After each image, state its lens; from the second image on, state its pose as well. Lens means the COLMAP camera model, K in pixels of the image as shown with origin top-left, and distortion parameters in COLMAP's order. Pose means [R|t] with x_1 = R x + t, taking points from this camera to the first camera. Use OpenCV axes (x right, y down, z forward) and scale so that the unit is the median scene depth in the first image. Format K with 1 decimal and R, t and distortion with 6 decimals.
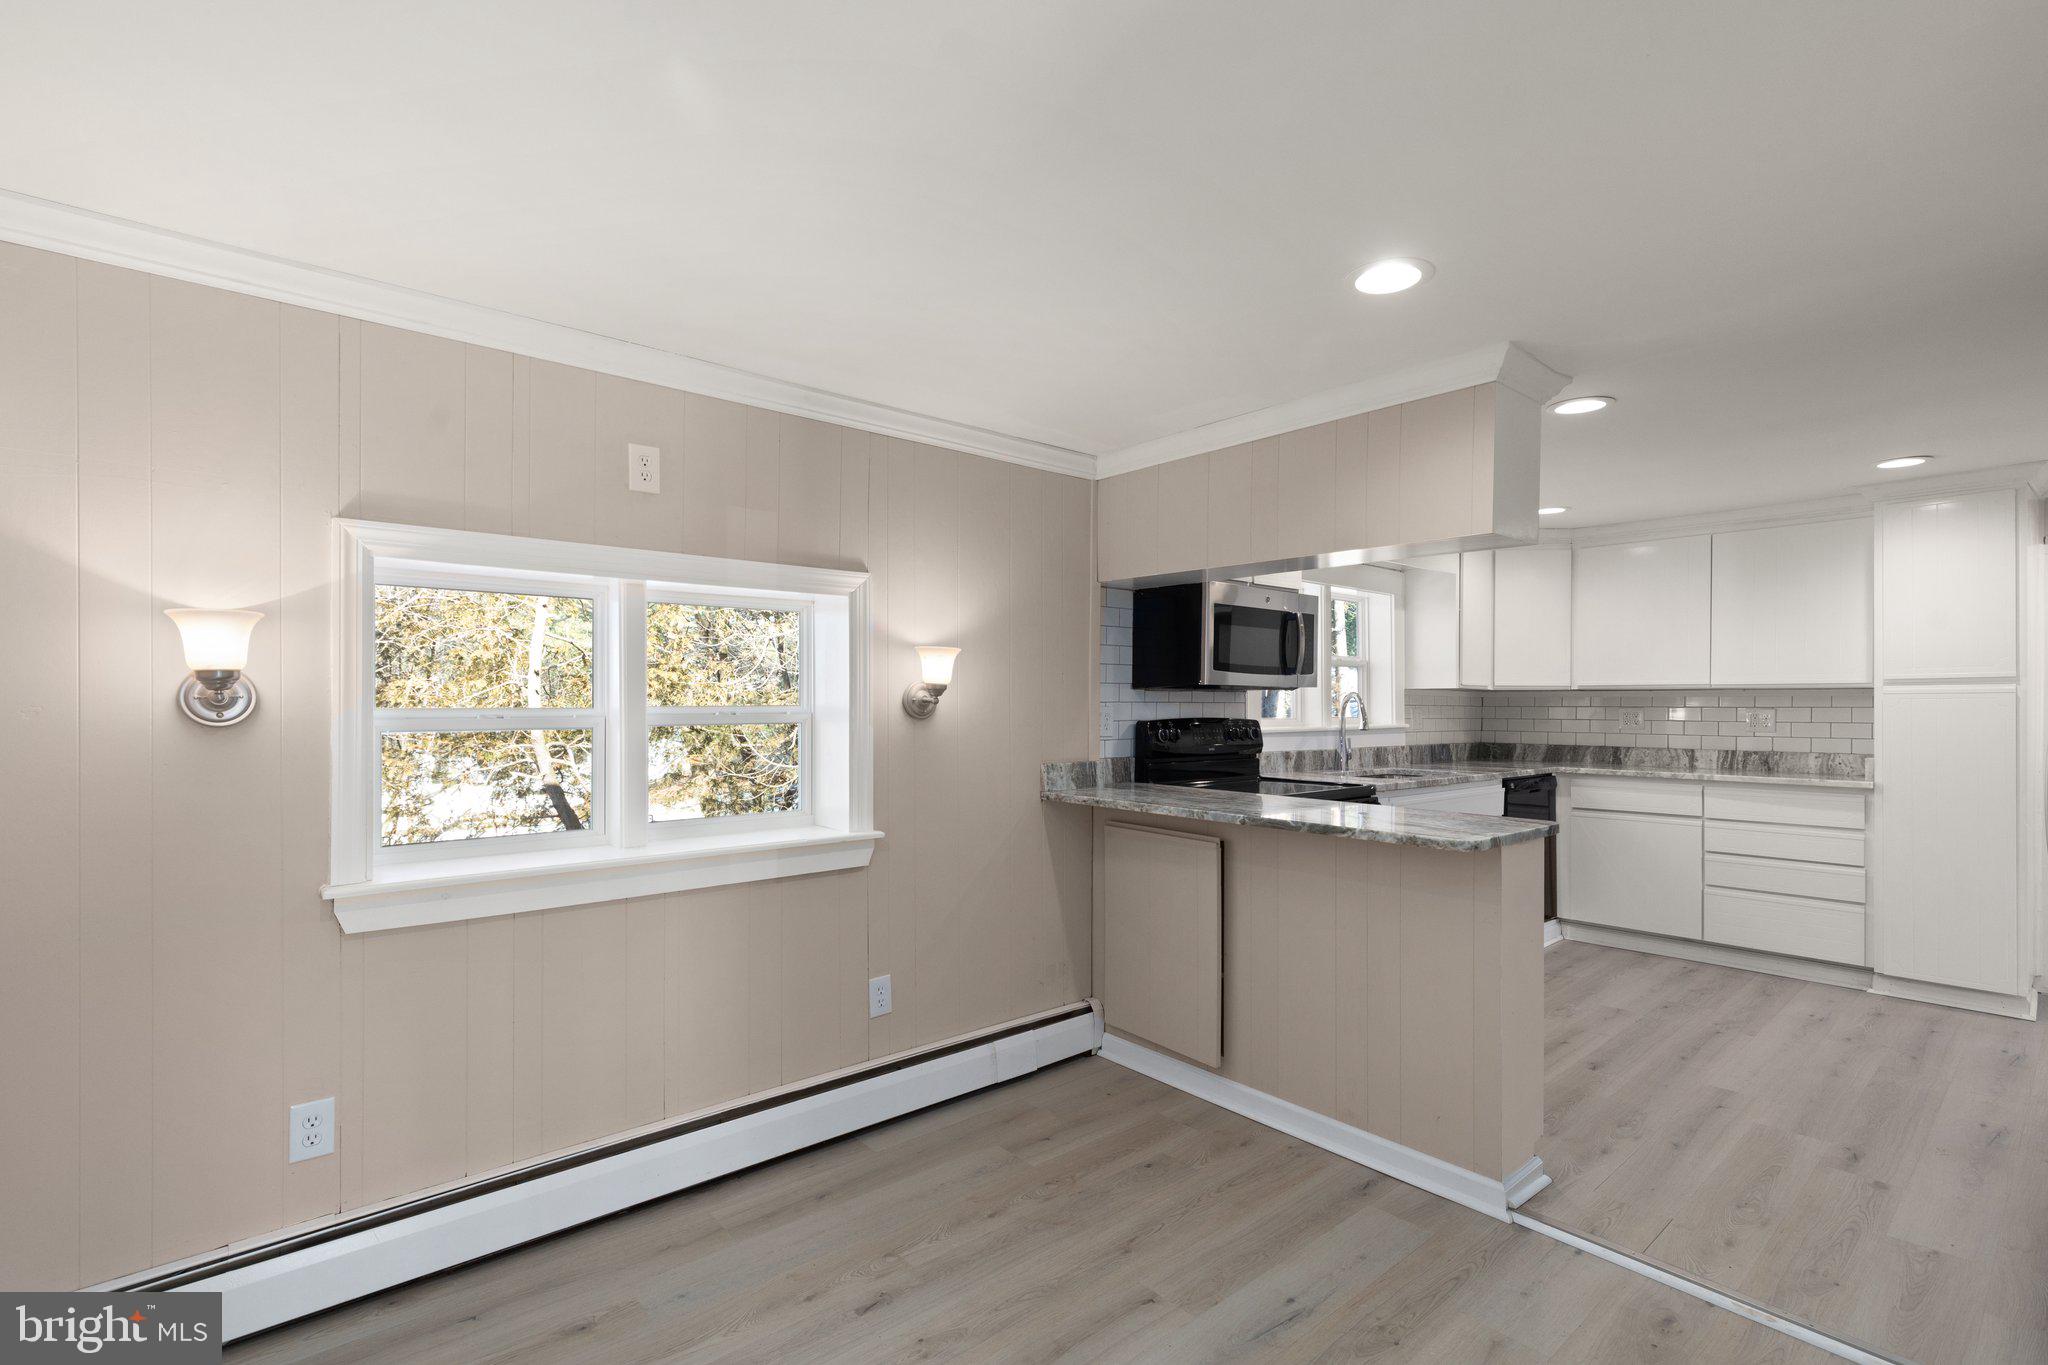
lens RADIAL K [[941.1, 0, 1024.0], [0, 941.1, 702.6], [0, 0, 1]] dist [0.010145, -0.001007]
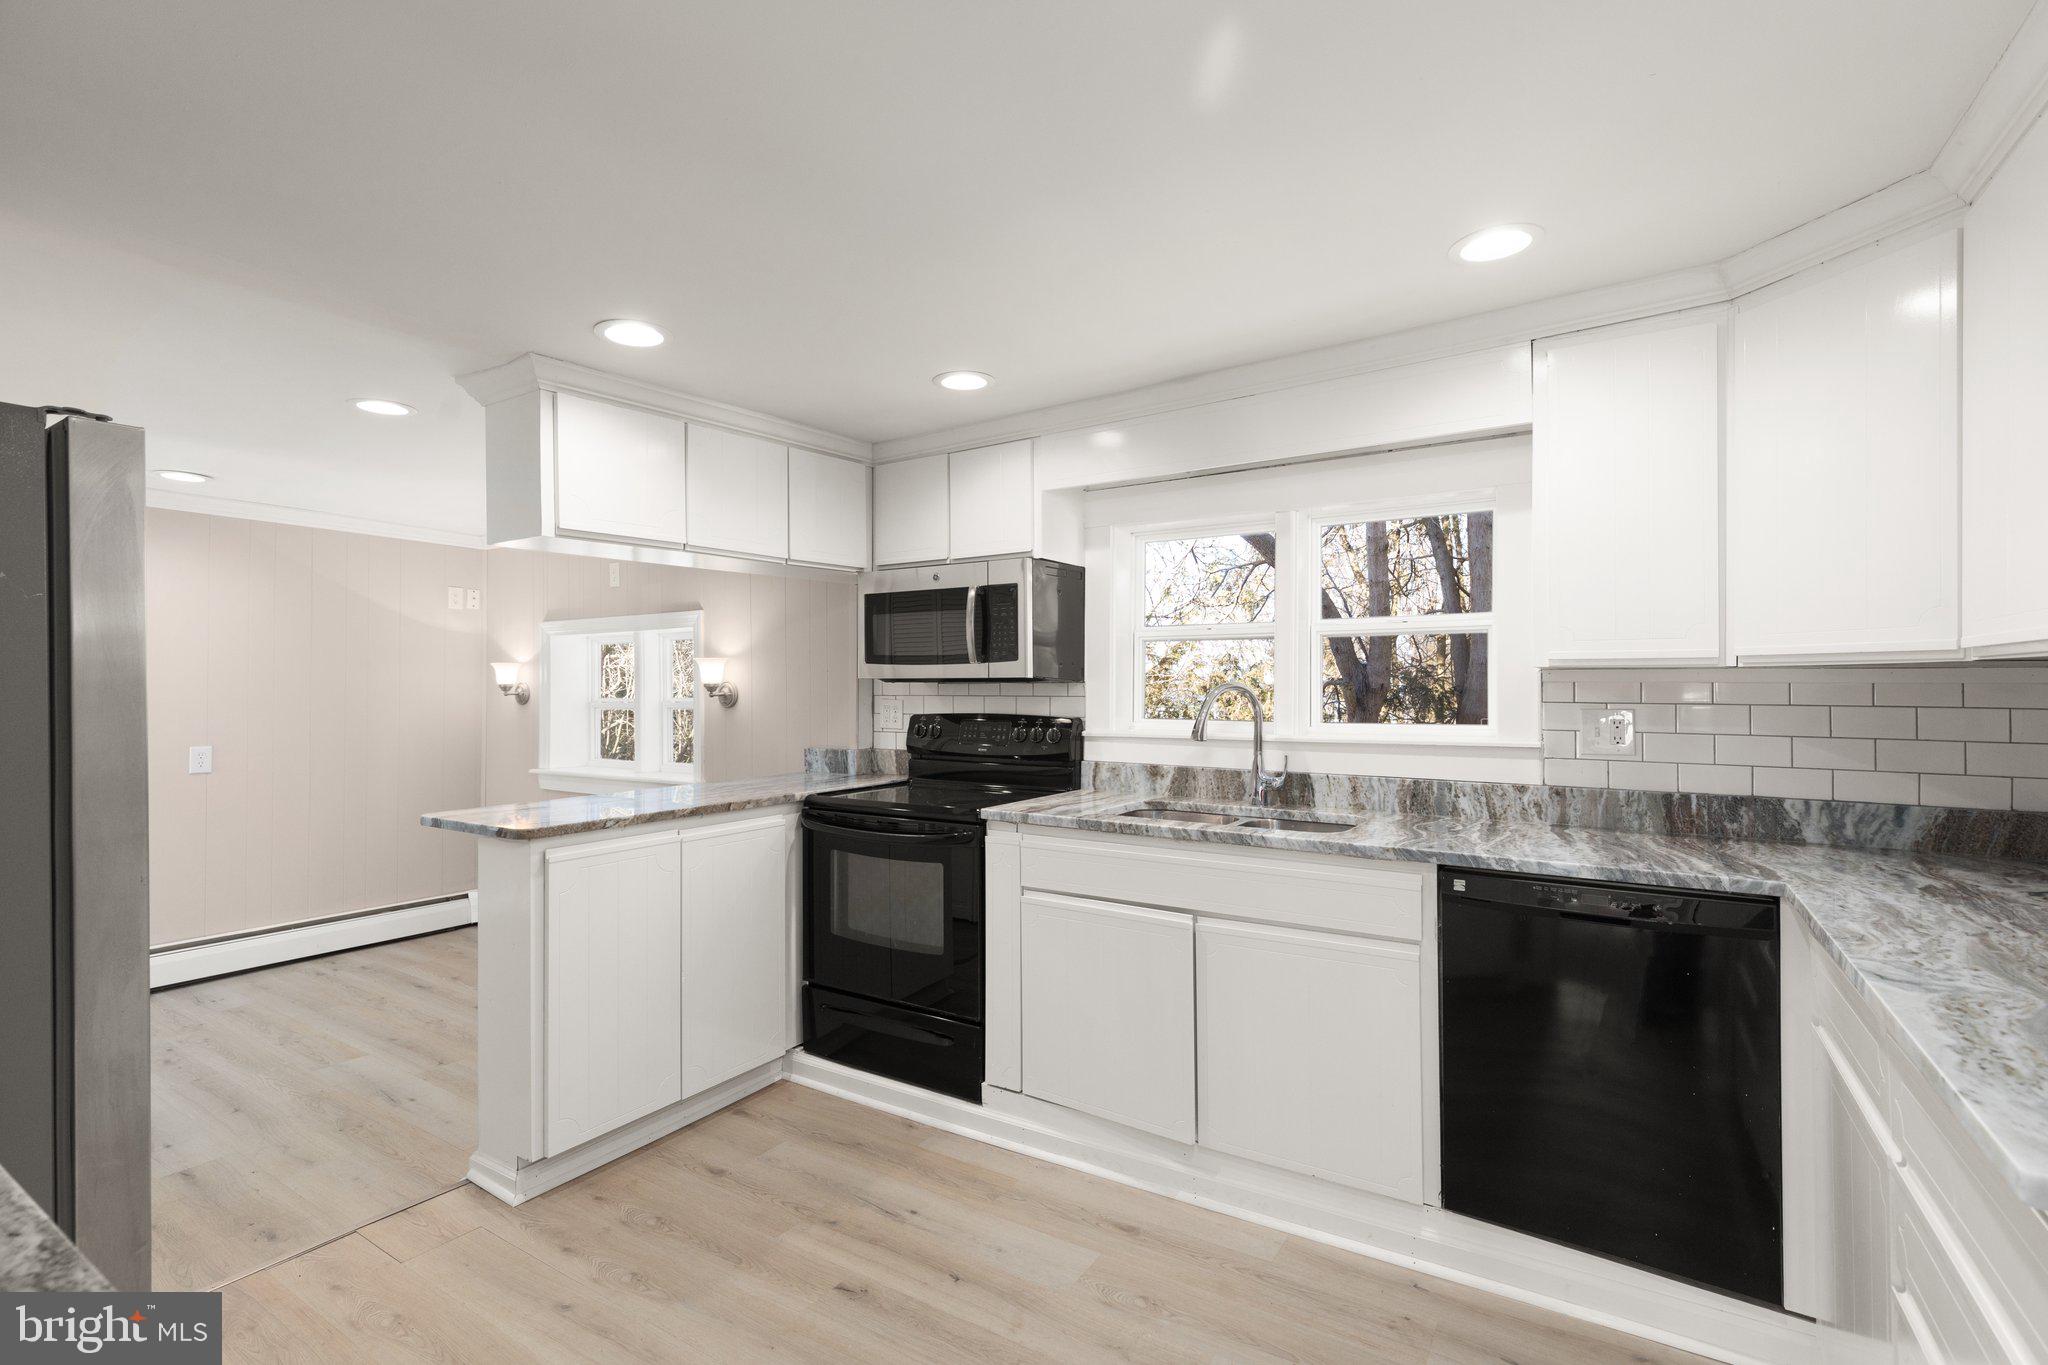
lens RADIAL K [[928.7, 0, 1024.0], [0, 928.7, 682.5], [0, 0, 1]] dist [0.002308, -0.000362]
pose [[0.283532, -0.007033, -0.958937, 0.887423], [0.004086, 0.999973, -0.006126, -0.006351], [0.958954, -0.002182, 0.283553, 0.680610]]
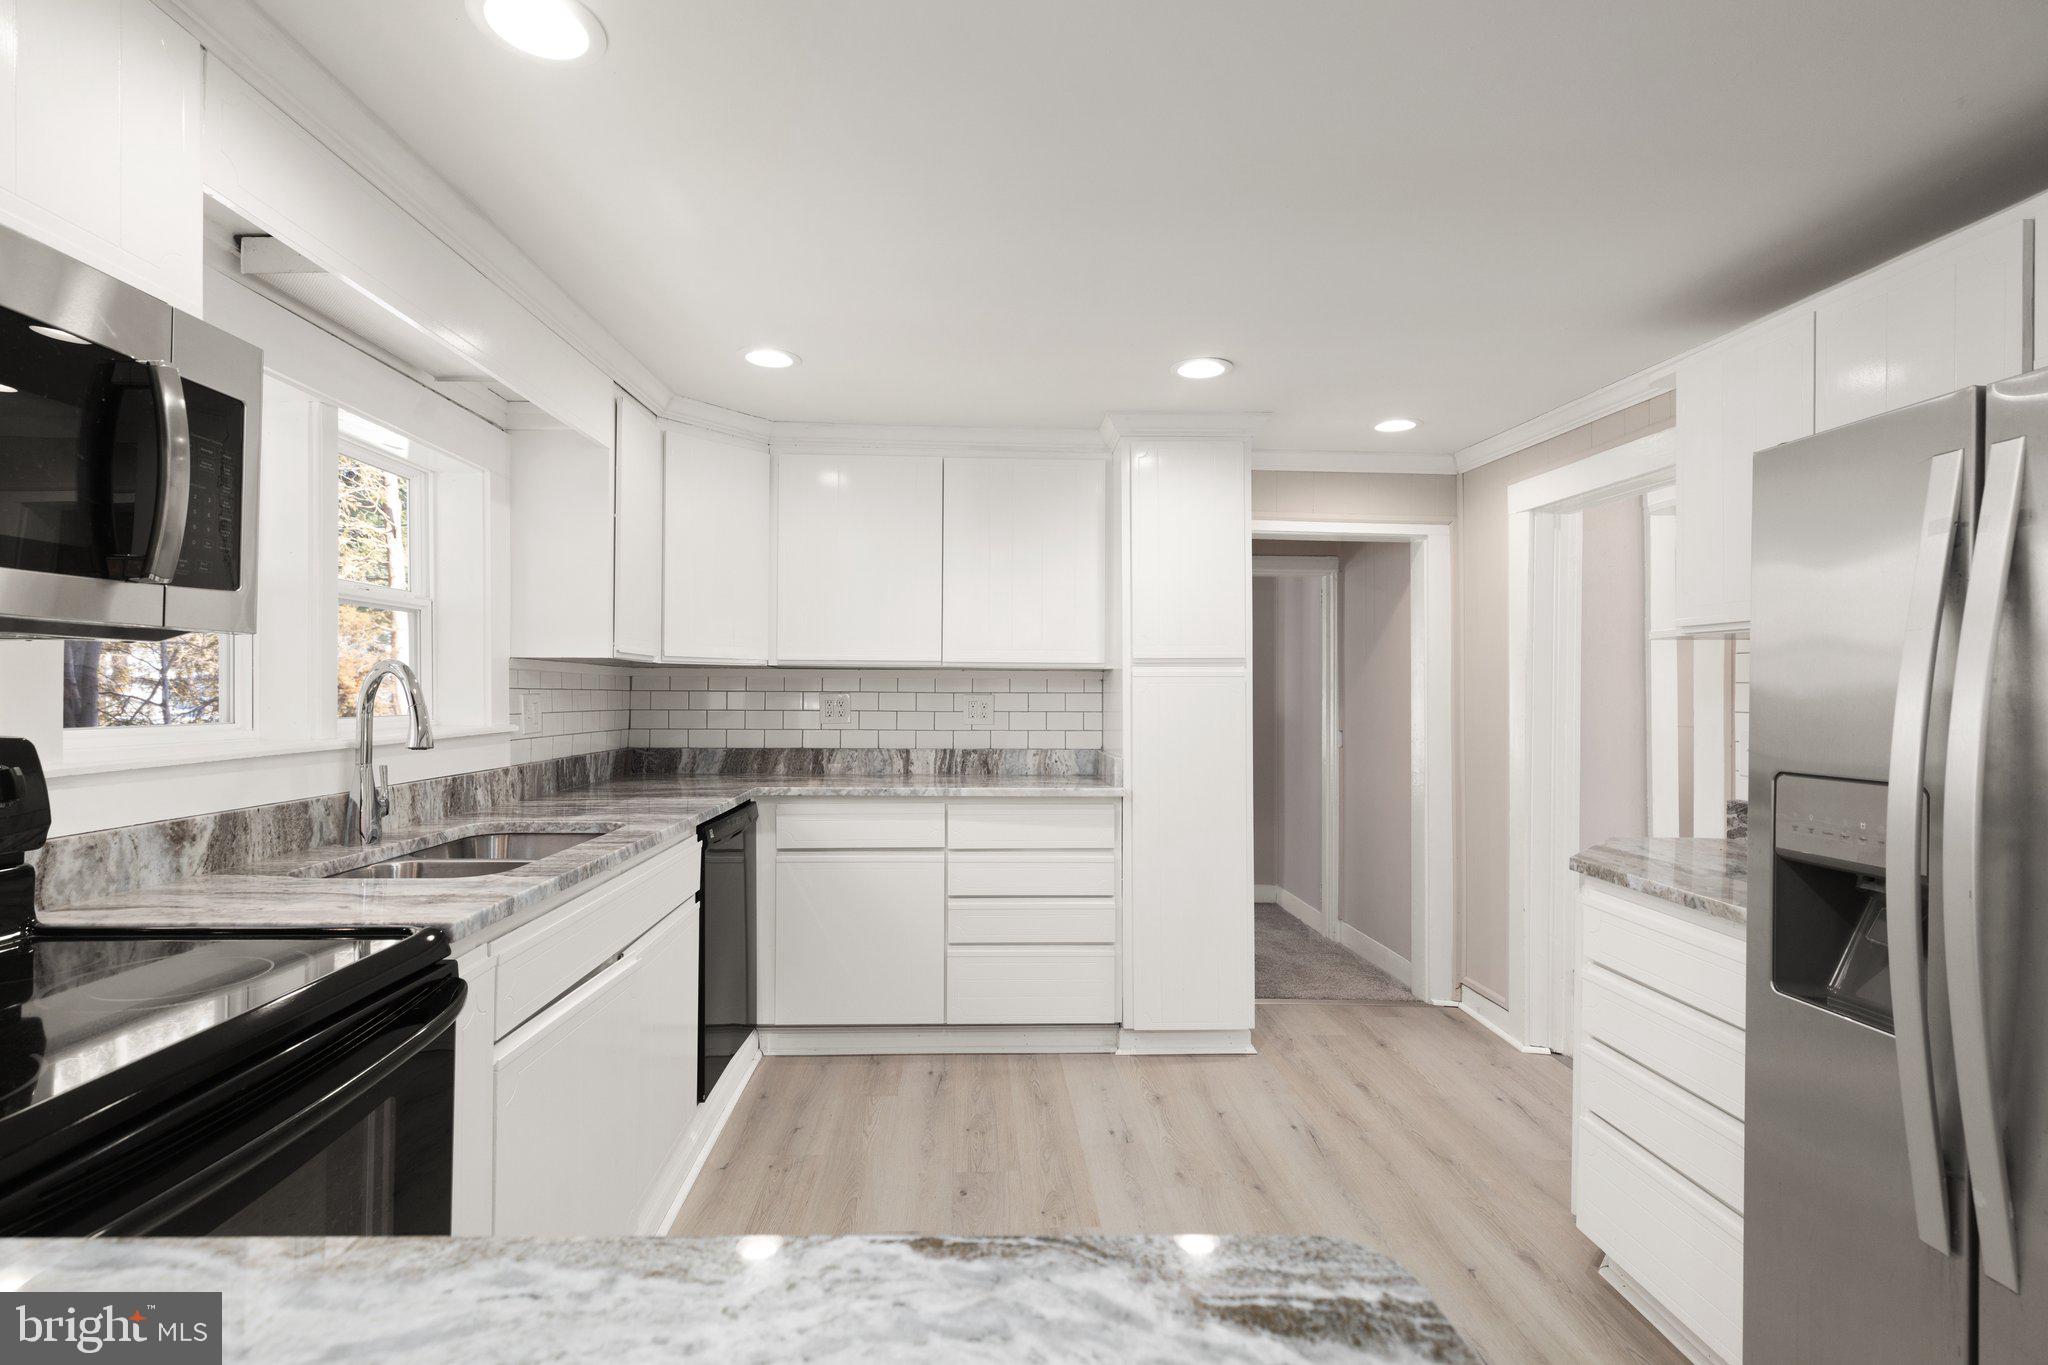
lens RADIAL K [[937.2, 0, 984.6], [0, 937.2, 681.2], [0, 0, 1]] dist [-0.002586, -0.000585]
pose [[0.639199, 0.008591, 0.768994, 0.195199], [-0.006225, 0.999963, -0.005997, 0.000170], [-0.769017, -0.000954, 0.639228, 0.525394]]
